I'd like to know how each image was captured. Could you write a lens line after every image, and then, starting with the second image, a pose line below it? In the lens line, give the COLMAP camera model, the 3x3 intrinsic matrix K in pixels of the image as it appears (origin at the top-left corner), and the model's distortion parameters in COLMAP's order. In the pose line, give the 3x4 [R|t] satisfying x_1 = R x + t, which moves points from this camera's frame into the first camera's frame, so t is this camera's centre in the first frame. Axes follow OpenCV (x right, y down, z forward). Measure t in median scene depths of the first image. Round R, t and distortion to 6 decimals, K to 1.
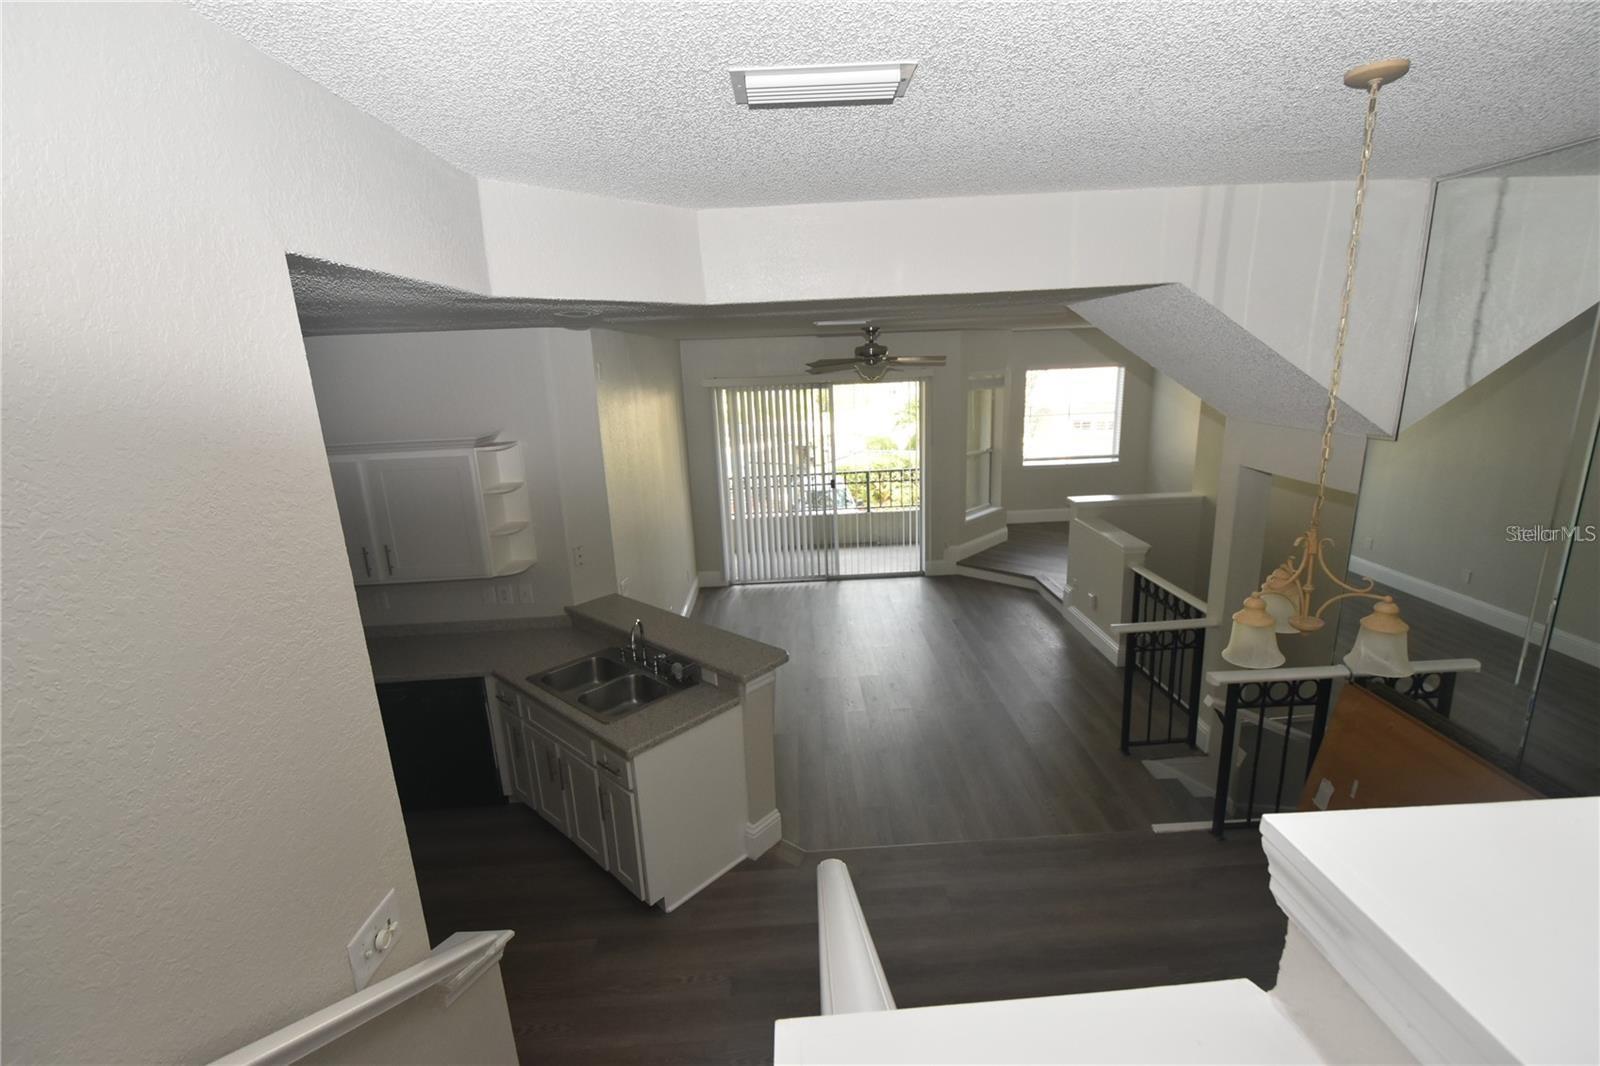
lens RADIAL K [[701.9, 0, 807.9], [0, 701.9, 535.1], [0, 0, 1]] dist [0.000432, 0.000027]
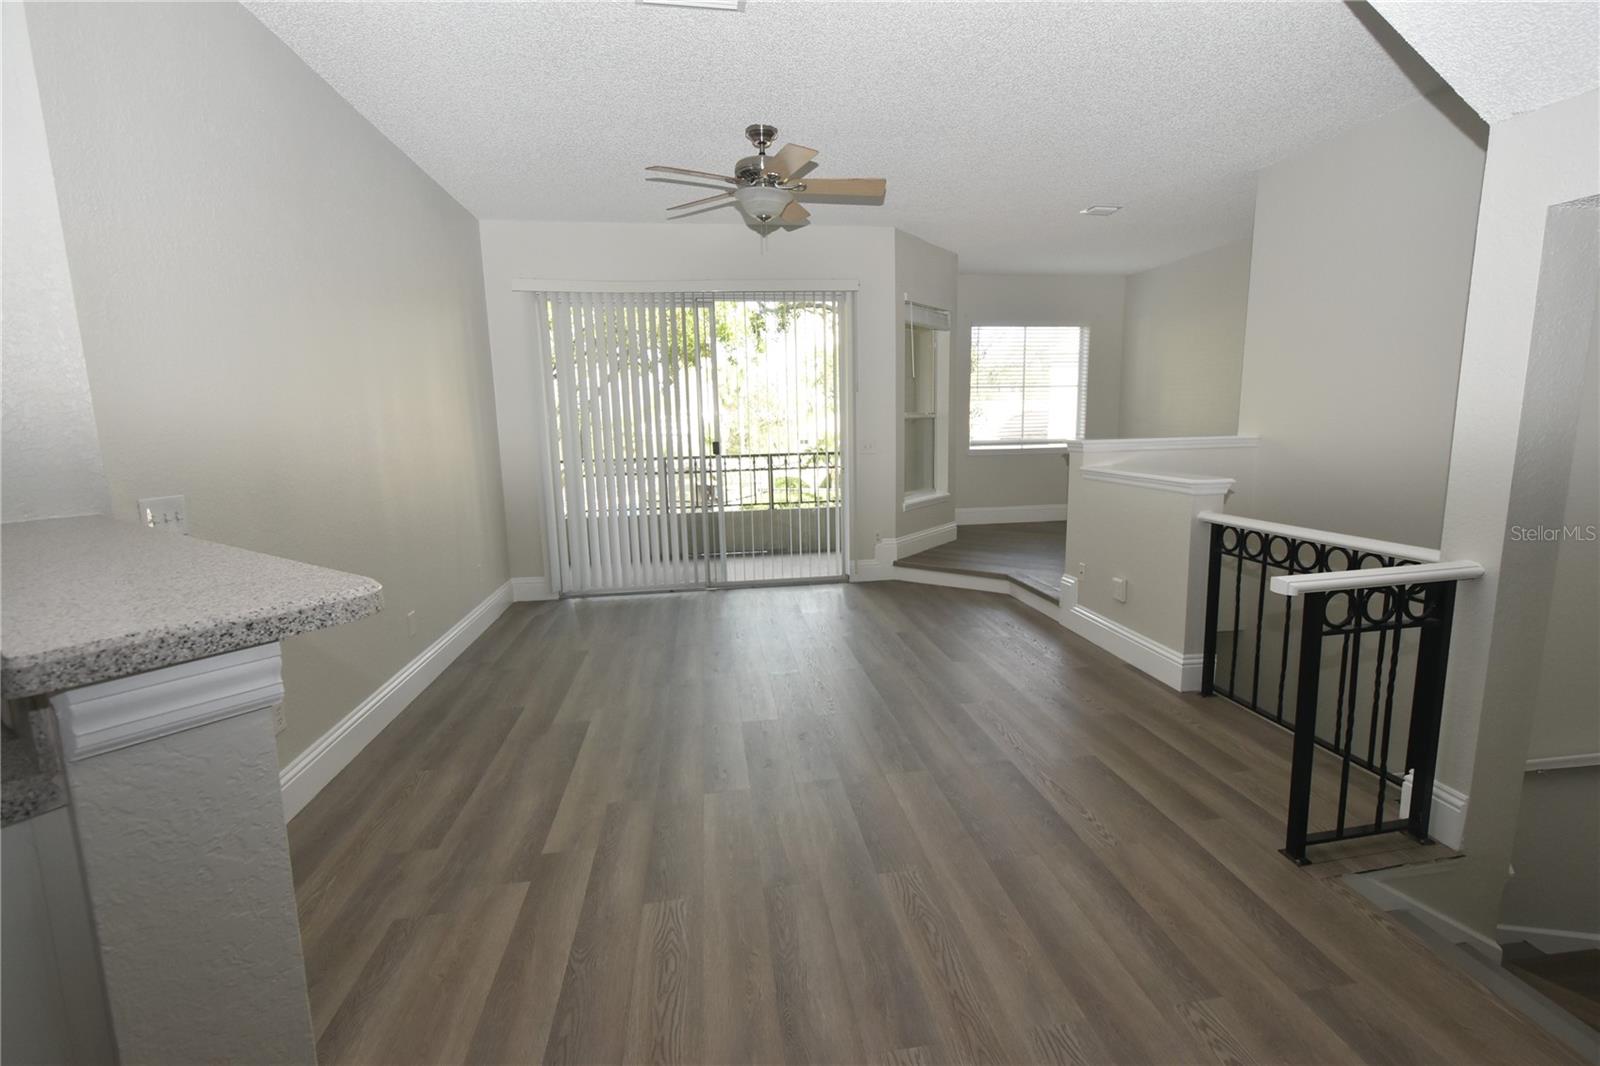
lens RADIAL K [[701.9, 0, 807.9], [0, 701.9, 535.1], [0, 0, 1]] dist [0.000432, 0.000027]
pose [[0.992767, -0.000312, 0.120060, 0.041276], [0.011168, 0.995901, -0.089762, 0.074130], [-0.119540, 0.090453, 0.988700, 0.308918]]
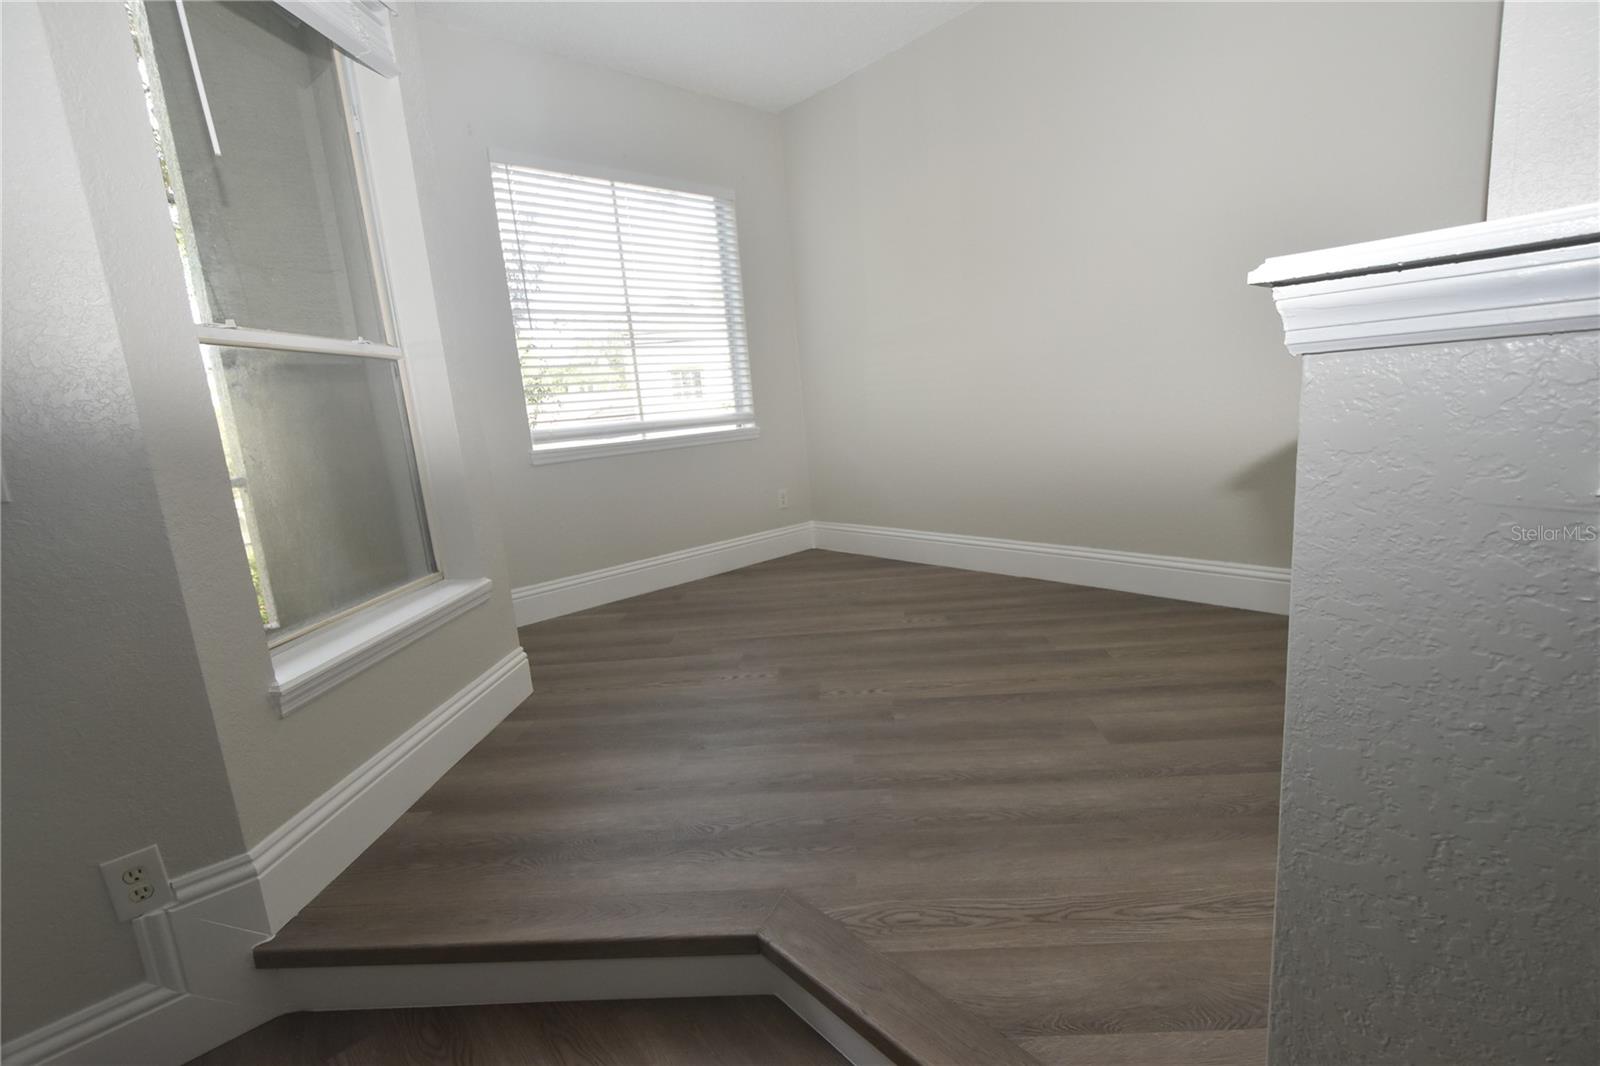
lens RADIAL K [[701.9, 0, 807.9], [0, 701.9, 535.1], [0, 0, 1]] dist [0.000432, 0.000027]
pose [[0.762338, -0.139668, 0.631929, 0.220488], [0.208616, 0.977348, -0.035655, -0.022823], [-0.612634, 0.159011, 0.774206, 0.780376]]
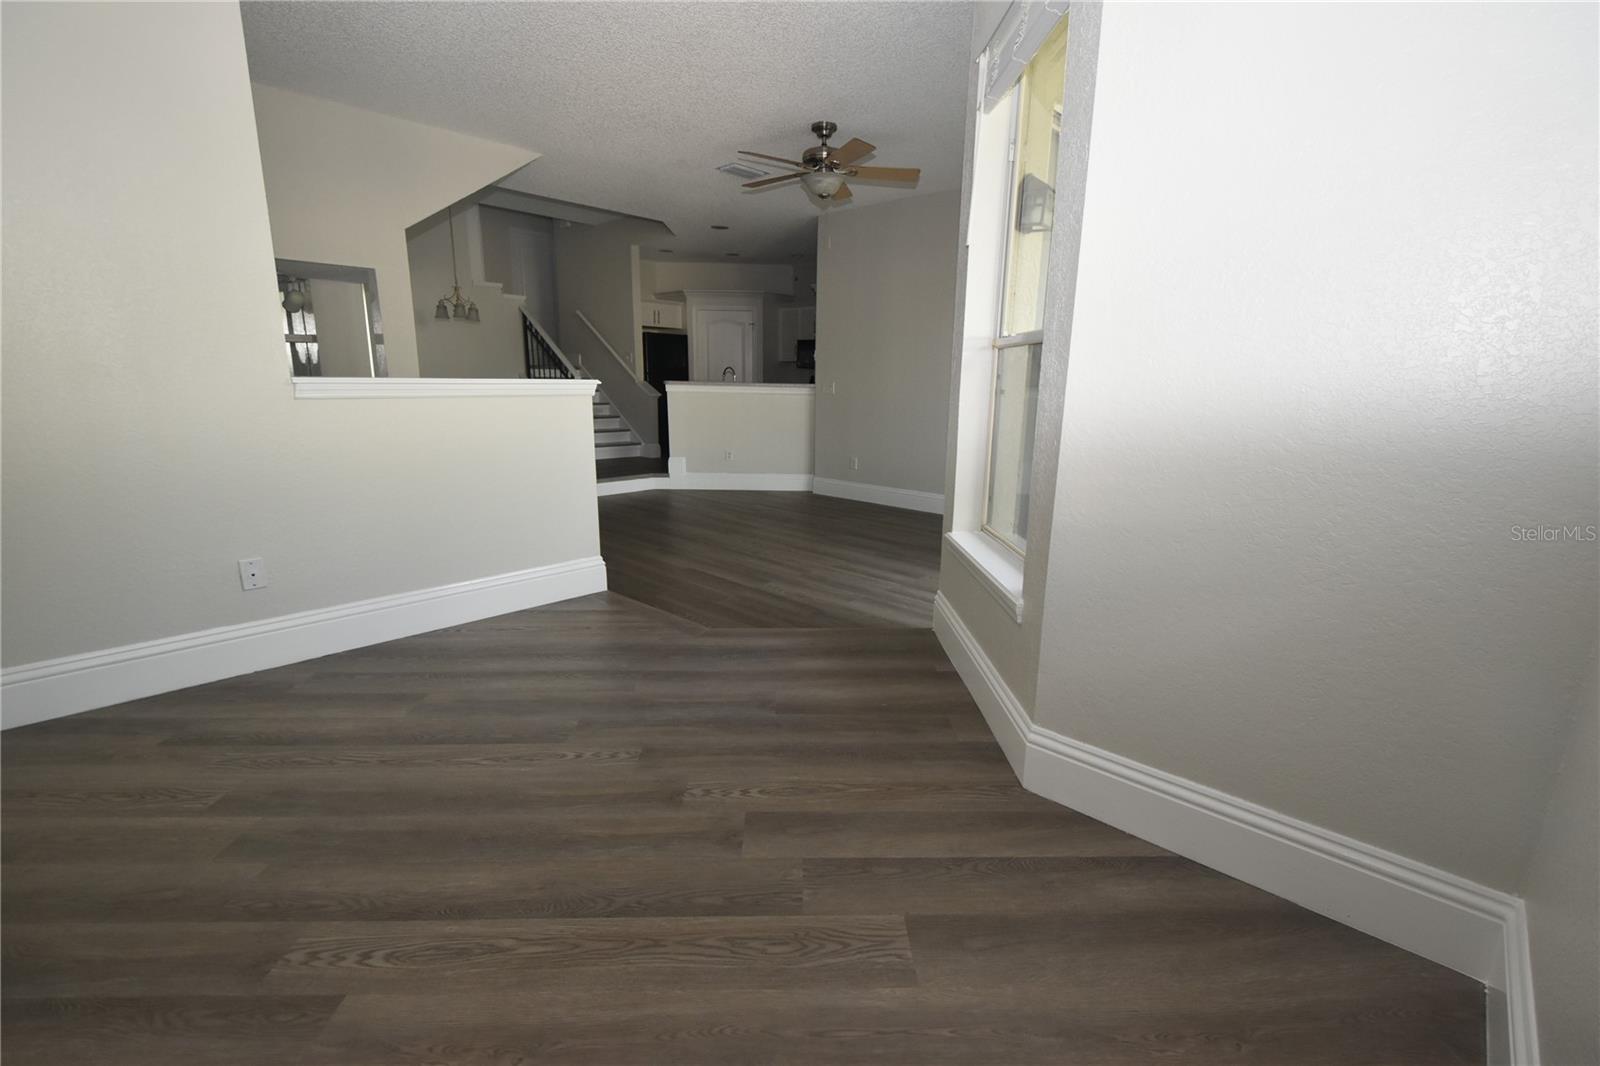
lens RADIAL K [[701.9, 0, 807.9], [0, 701.9, 535.1], [0, 0, 1]] dist [0.000432, 0.000027]
pose [[-0.710154, 0.188521, -0.678337, 0.501872], [-0.163435, 0.893022, 0.419286, -0.148118], [0.684814, 0.408621, -0.603372, 1.160140]]
